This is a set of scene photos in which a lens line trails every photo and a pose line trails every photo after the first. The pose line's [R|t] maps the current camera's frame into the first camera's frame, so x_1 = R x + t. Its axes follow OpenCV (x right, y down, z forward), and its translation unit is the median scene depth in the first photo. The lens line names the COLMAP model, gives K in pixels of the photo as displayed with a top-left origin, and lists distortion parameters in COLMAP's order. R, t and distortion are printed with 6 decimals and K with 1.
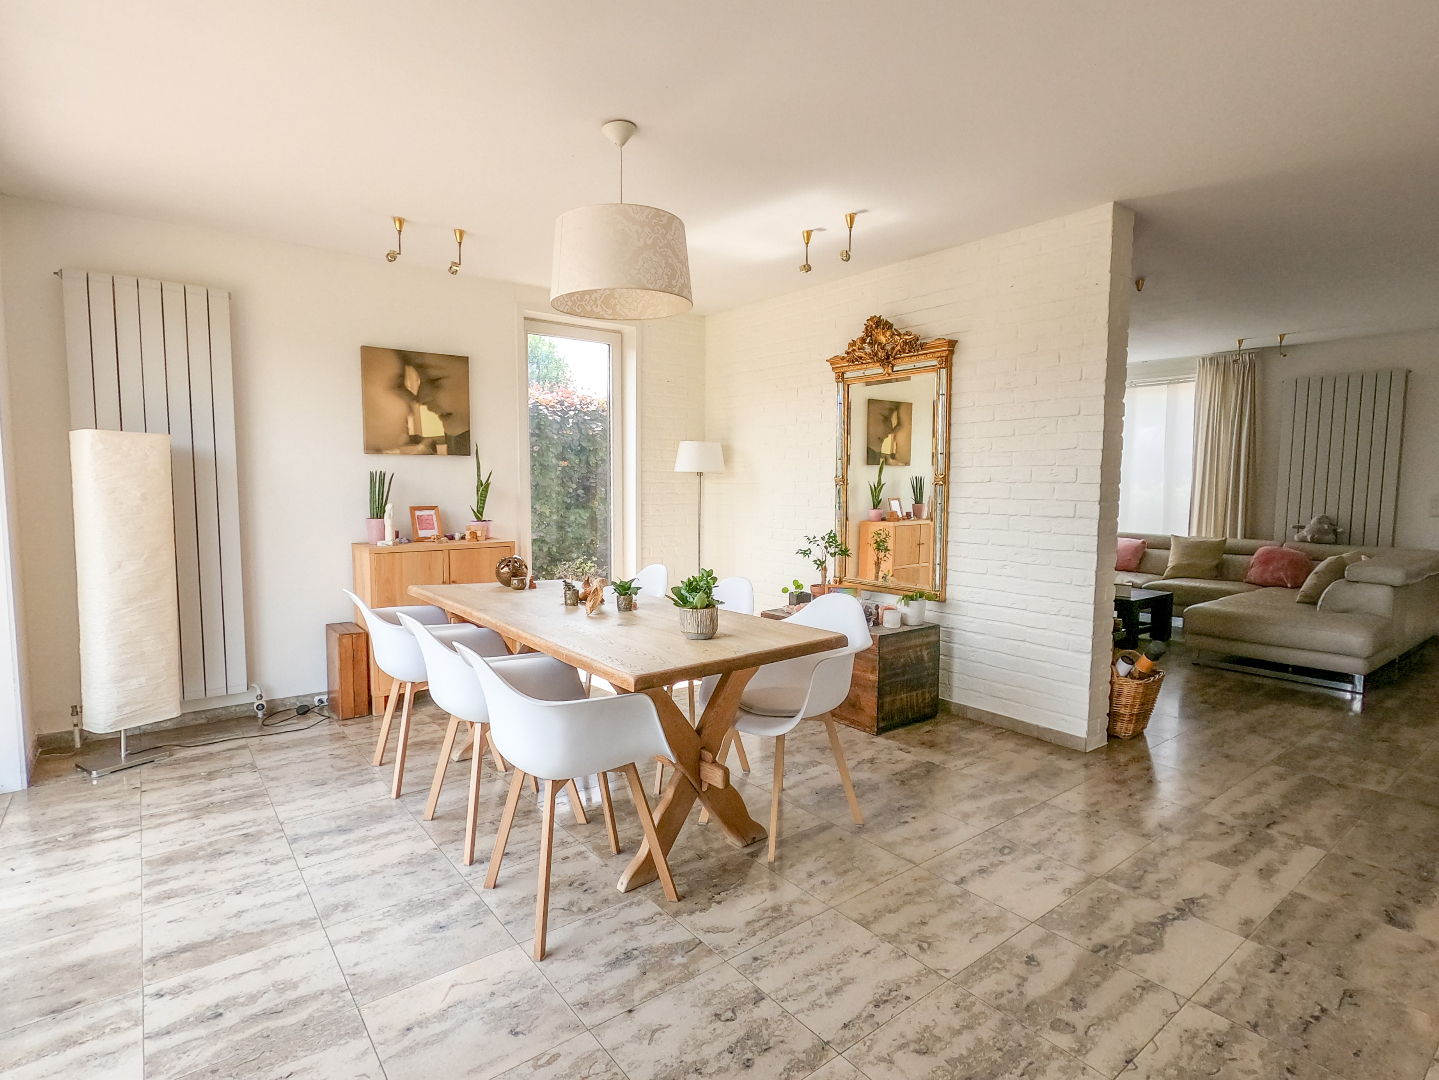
lens RADIAL K [[742.8, 0, 720.4], [0, 742.8, 543.2], [0, 0, 1]] dist [-0.002634, -0.000282]
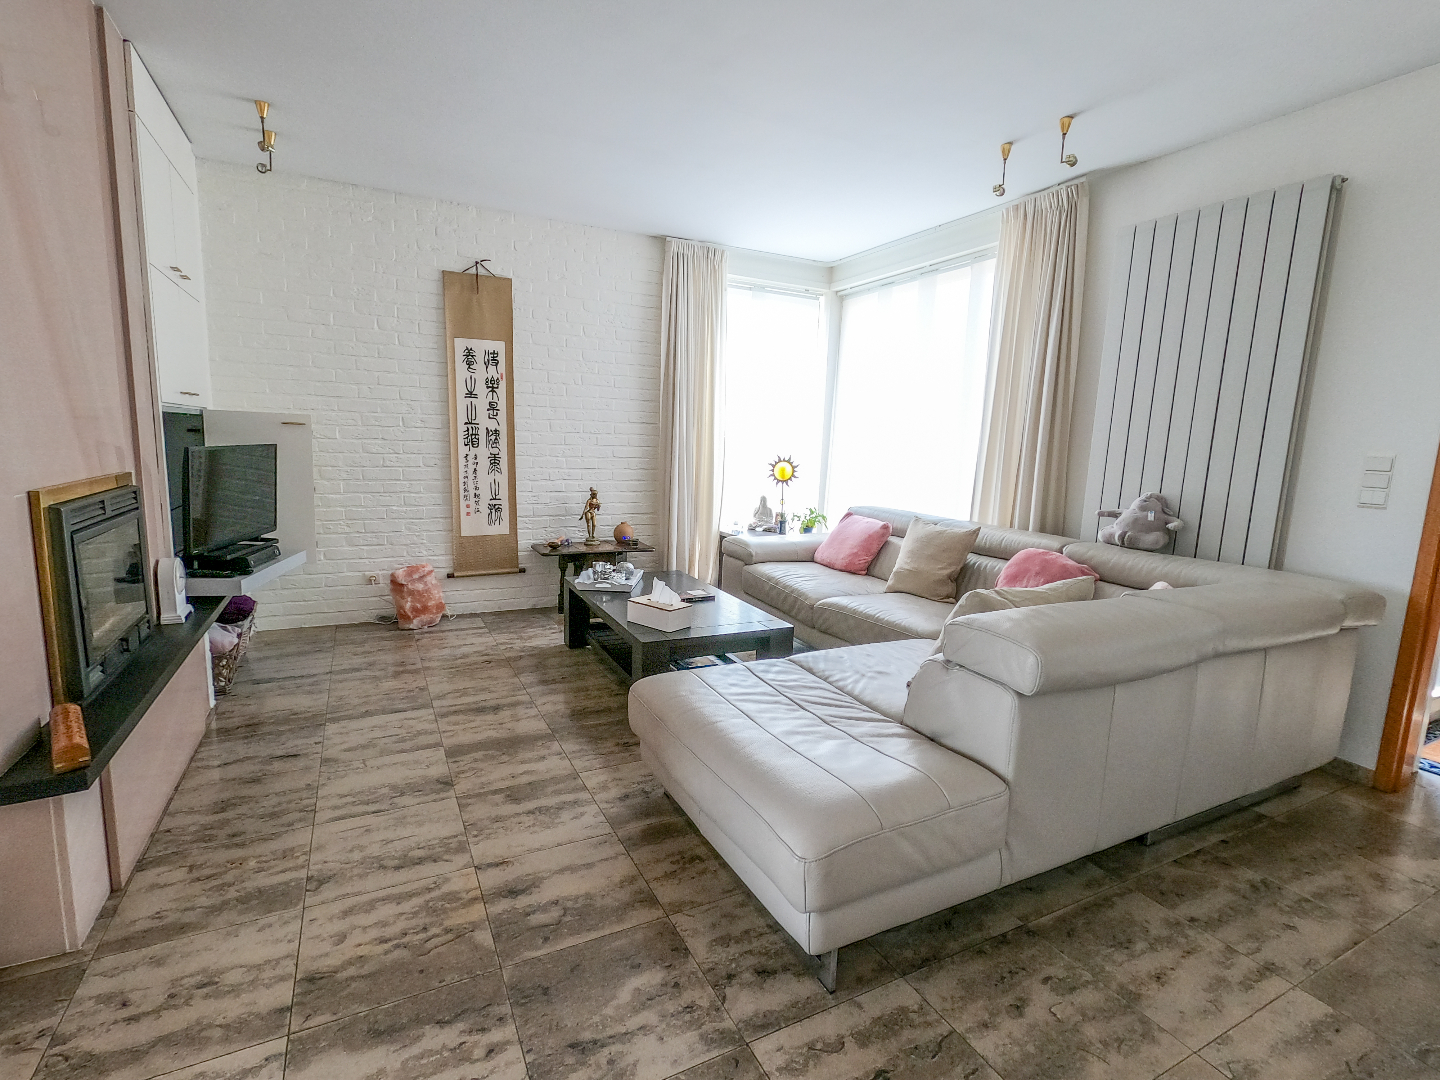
lens RADIAL K [[692.7, 0, 717.1], [0, 692.7, 539.8], [0, 0, 1]] dist [-0.001466, -0.000966]
pose [[0.980859, 0.056167, -0.186443, 0.600589], [-0.042692, 0.996230, 0.075523, -0.029093], [0.189982, -0.066118, 0.979559, 0.465750]]
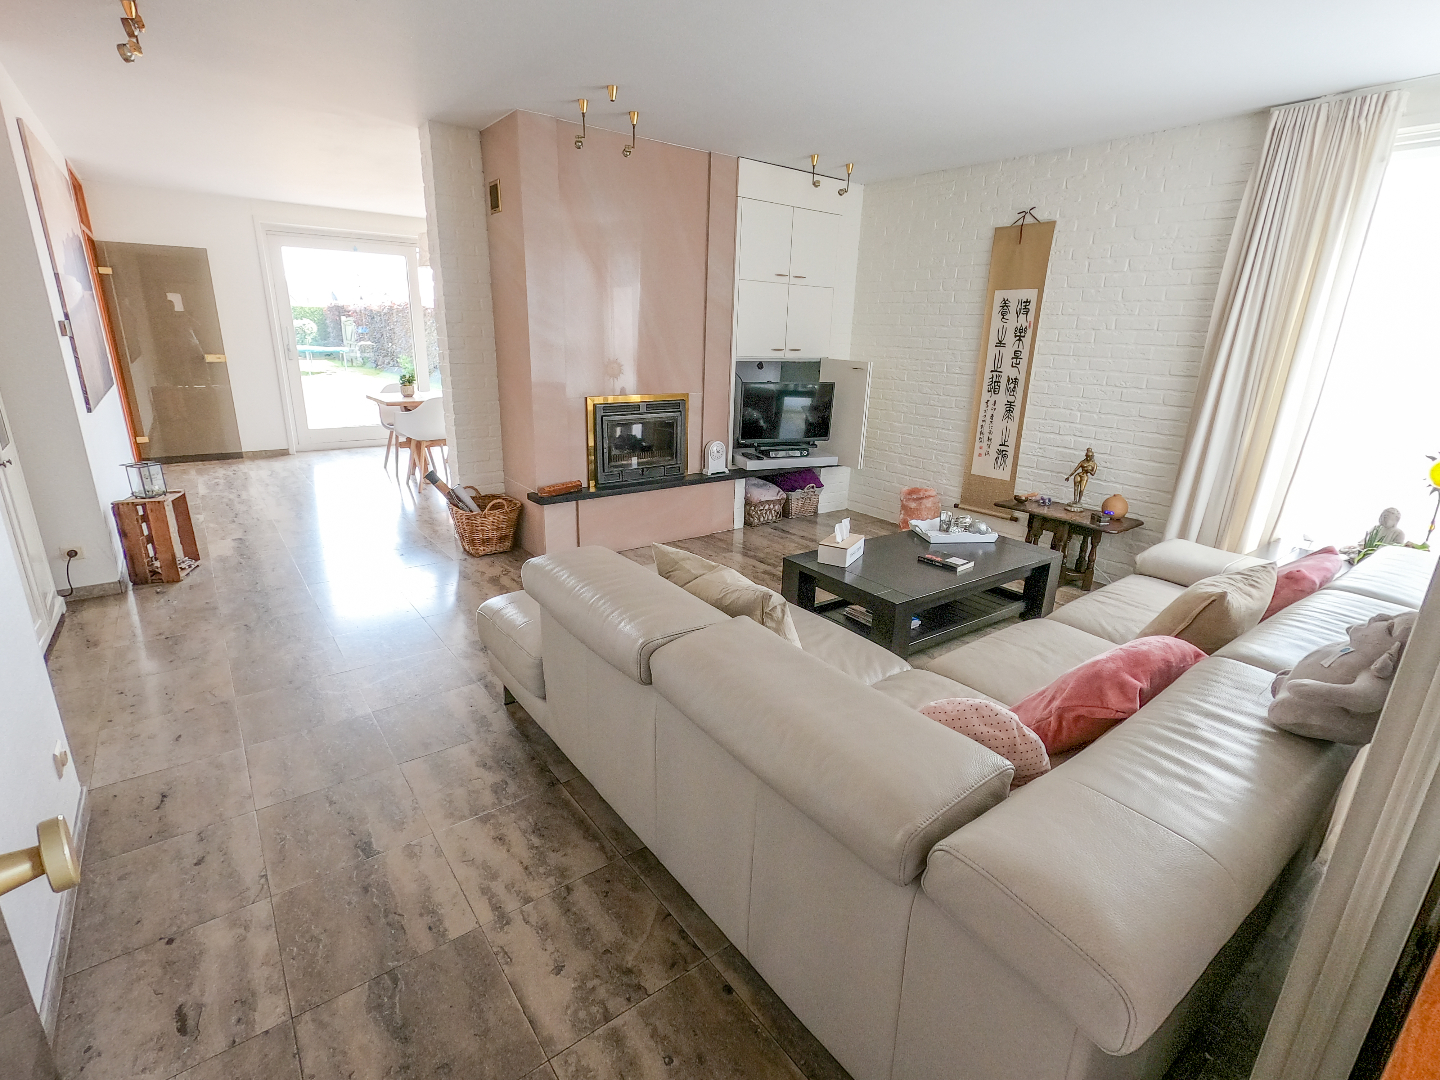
lens RADIAL K [[692.7, 0, 717.6], [0, 692.7, 543.1], [0, 0, 1]] dist [-0.001466, -0.000966]
pose [[-0.025567, 0.293127, -0.955732, 0.827621], [-0.102895, 0.950195, 0.294181, -0.067147], [0.994364, 0.105861, 0.005868, 0.672967]]
